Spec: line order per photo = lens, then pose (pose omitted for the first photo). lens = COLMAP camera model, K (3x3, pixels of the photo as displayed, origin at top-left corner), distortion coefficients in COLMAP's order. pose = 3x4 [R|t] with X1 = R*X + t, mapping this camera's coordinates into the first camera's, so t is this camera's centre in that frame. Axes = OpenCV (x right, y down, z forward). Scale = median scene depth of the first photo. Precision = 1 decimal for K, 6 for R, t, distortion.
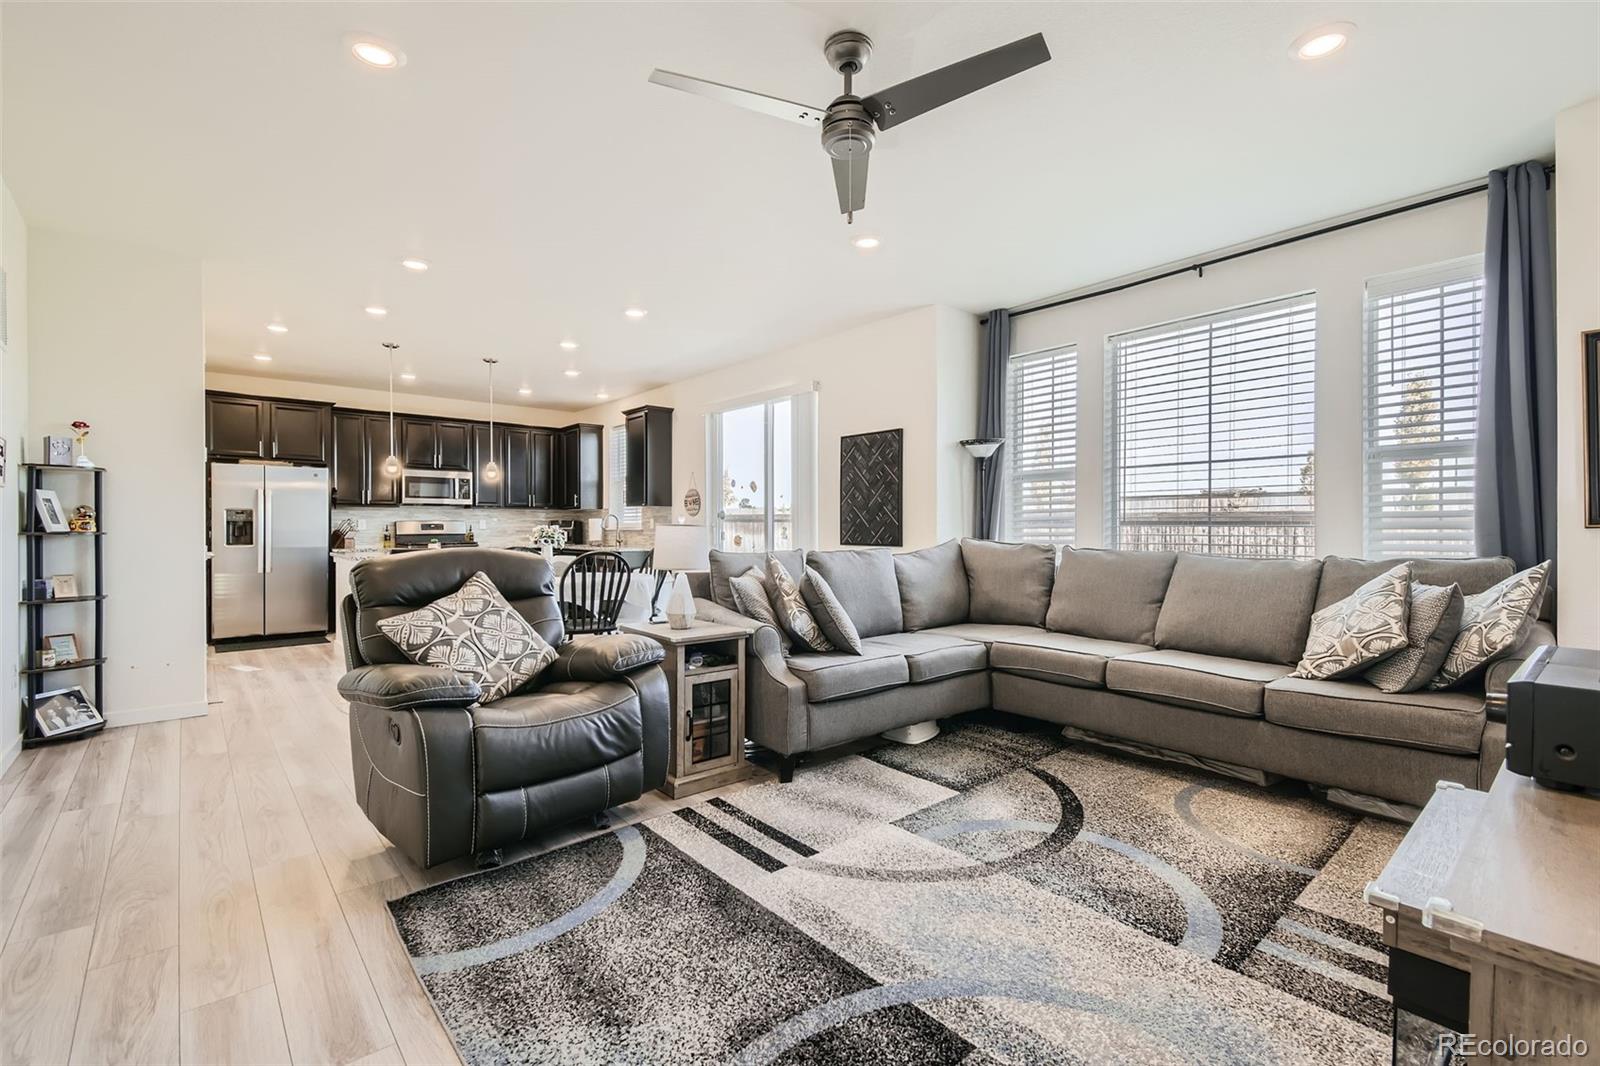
lens RADIAL K [[705.9, 0, 803.6], [0, 705.9, 525.4], [0, 0, 1]] dist [0.034004, 0.000033]
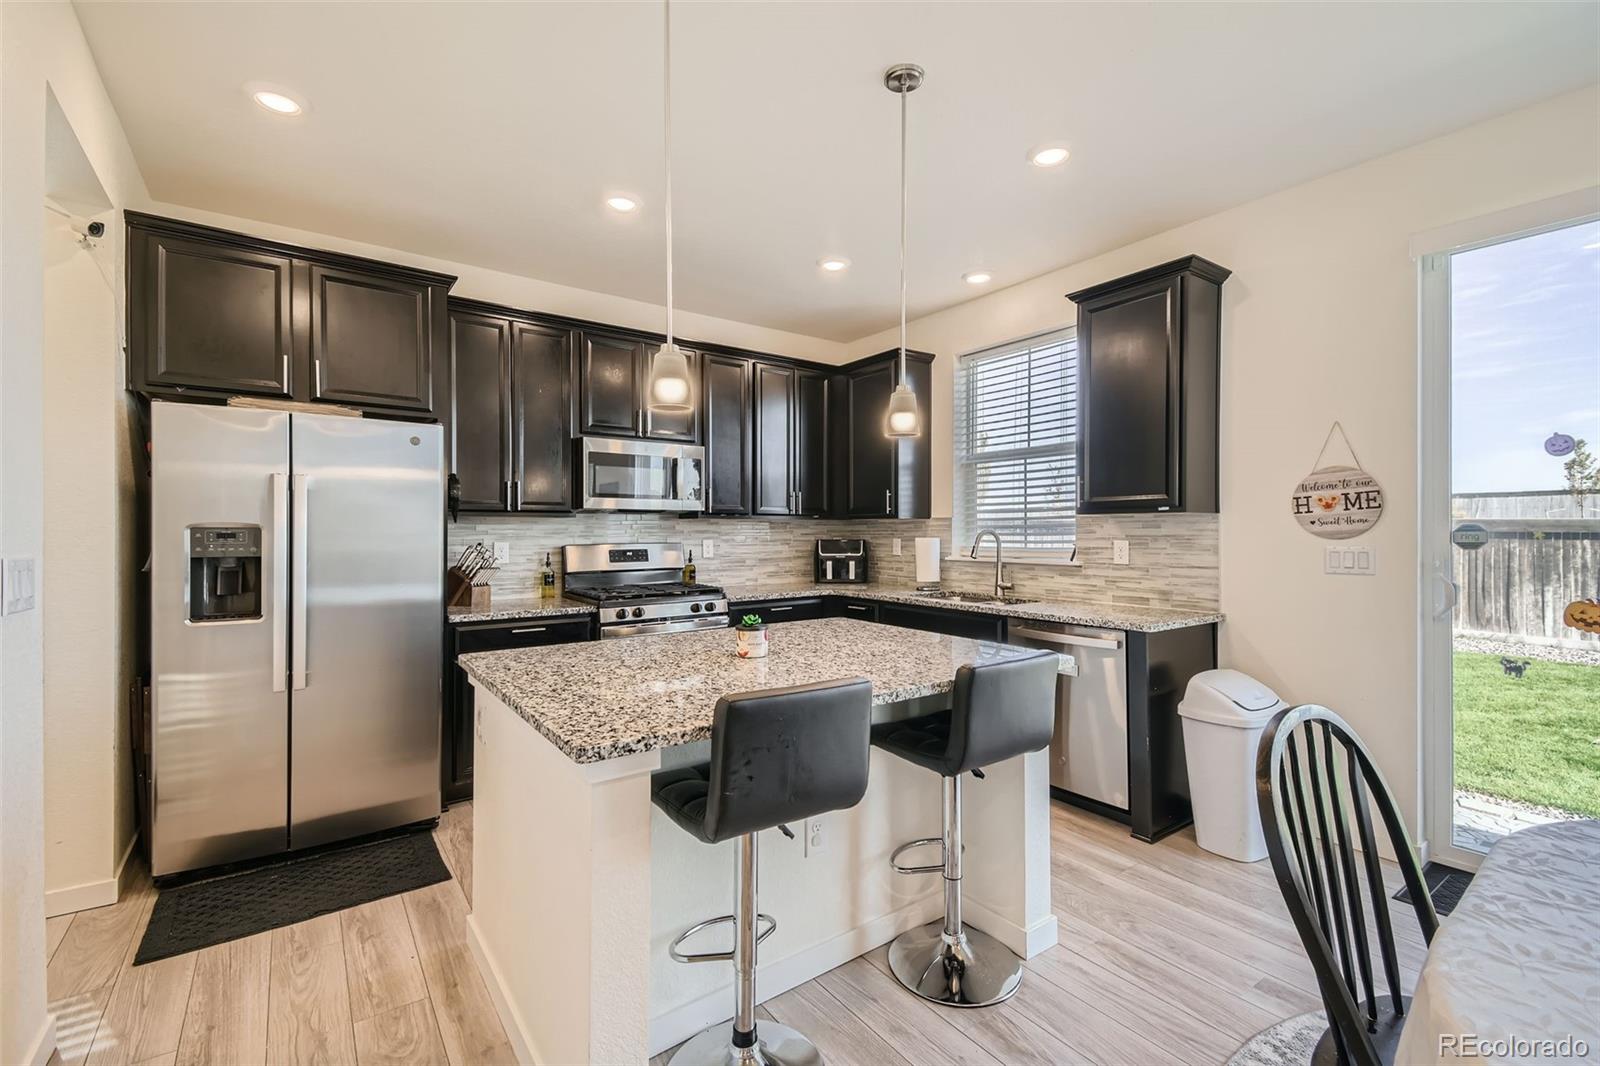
lens RADIAL K [[693.1, 0, 798.2], [0, 693.1, 540.0], [0, 0, 1]] dist [0.060572, -0.035027]
pose [[0.996136, 0.000639, -0.087825, -0.458575], [0.000511, 0.999915, 0.013063, -0.019712], [0.087826, -0.013058, 0.996050, 0.664984]]
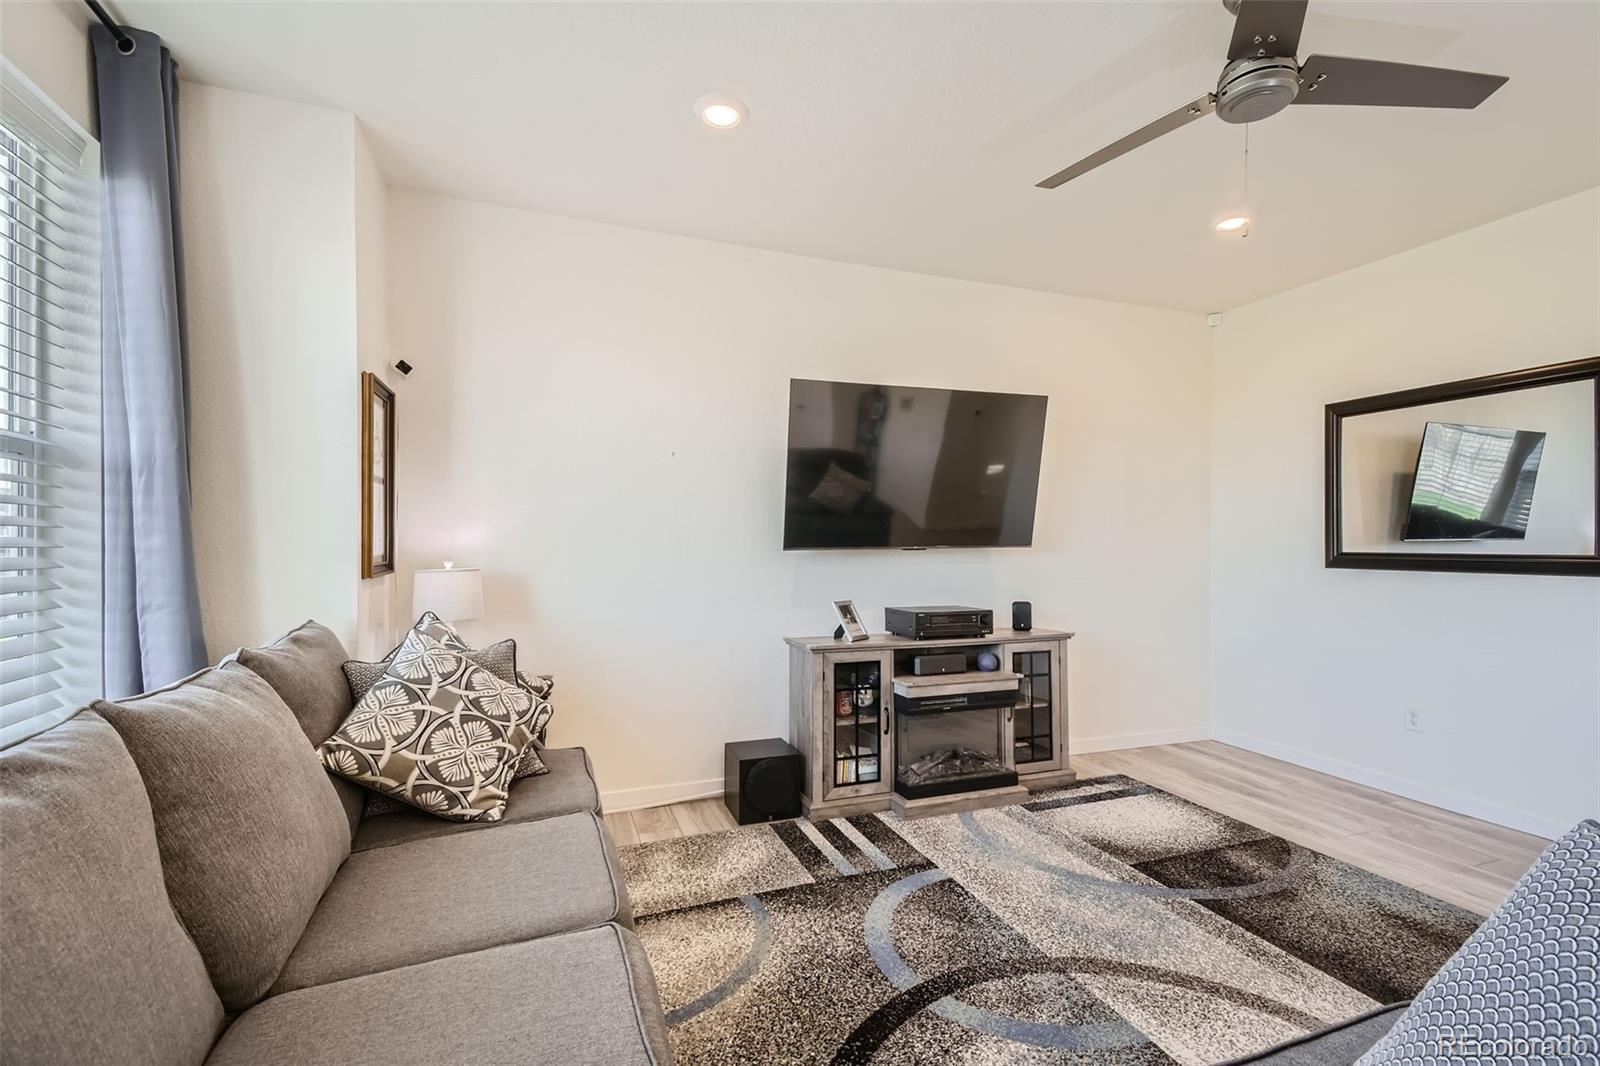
lens RADIAL K [[687.9, 0, 803.5], [0, 687.9, 536.1], [0, 0, 1]] dist [0.037963, -0.019959]
pose [[-0.935928, 0.001150, 0.352191, 0.087205], [-0.002369, 0.999951, -0.009560, -0.017677], [-0.352185, -0.009781, -0.935879, 0.660325]]
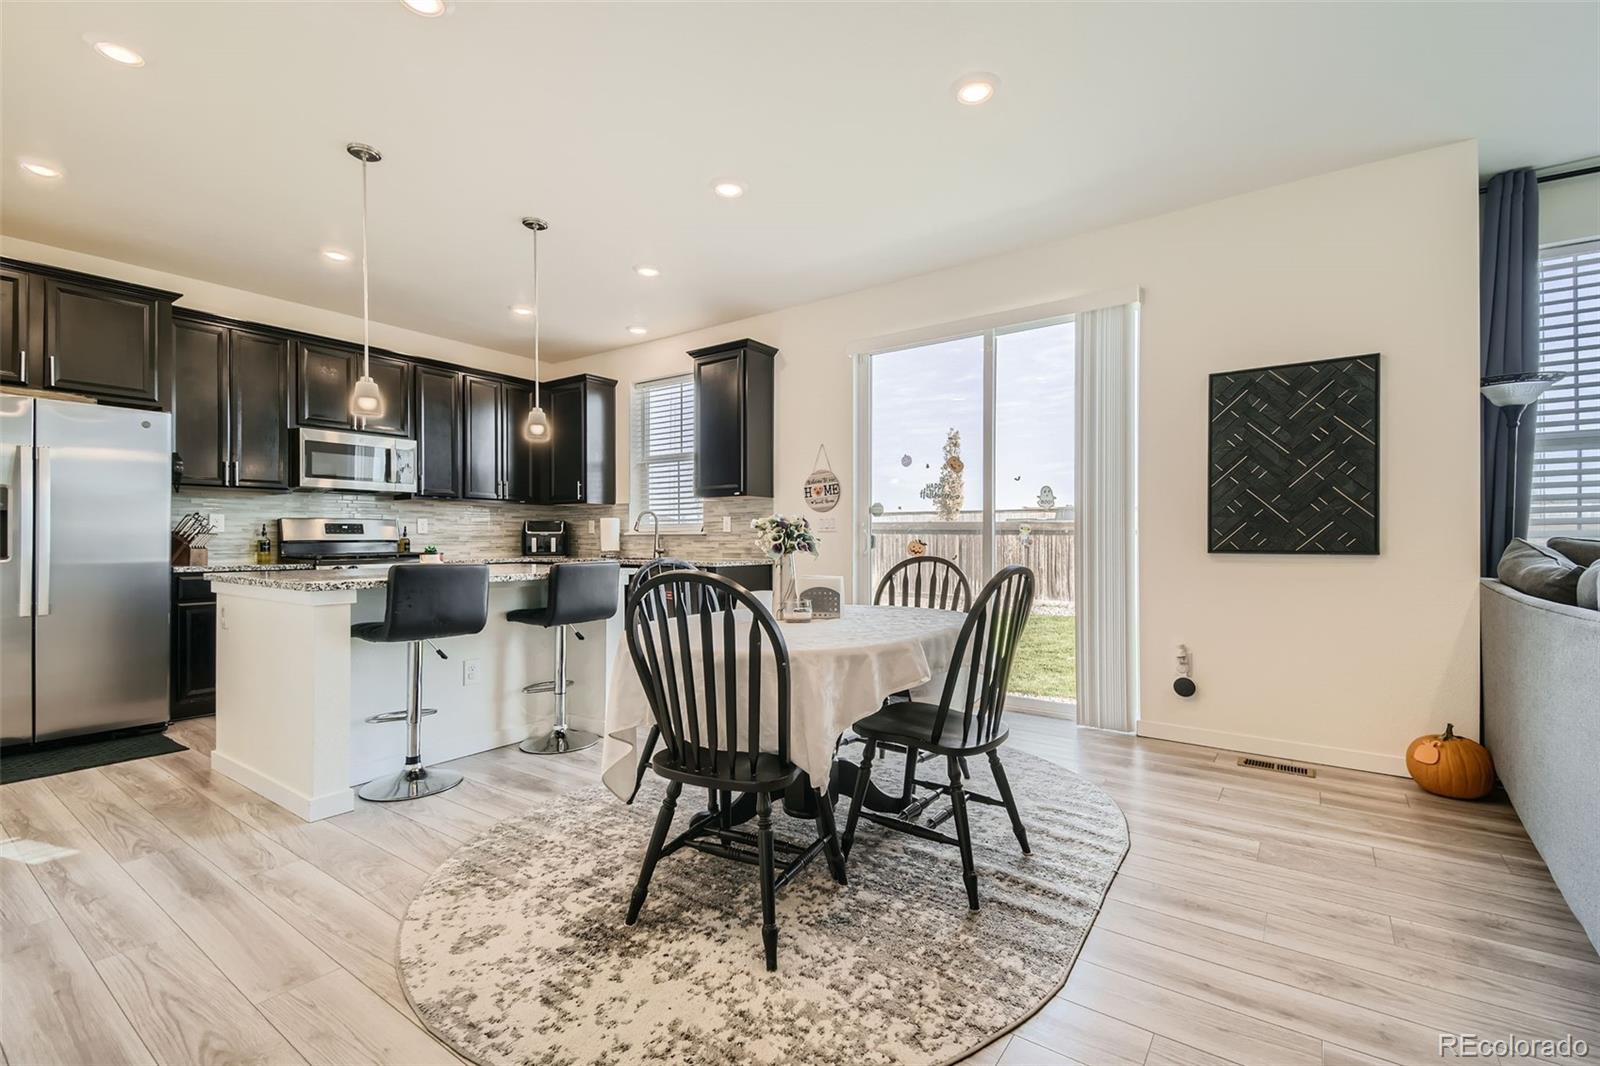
lens RADIAL K [[693.1, 0, 798.2], [0, 693.1, 540.0], [0, 0, 1]] dist [0.060572, -0.035027]
pose [[0.972084, -0.000240, 0.234633, -0.368613], [-0.000100, 0.999999, 0.001435, 0.013602], [-0.234633, -0.001418, 0.972083, 0.420688]]
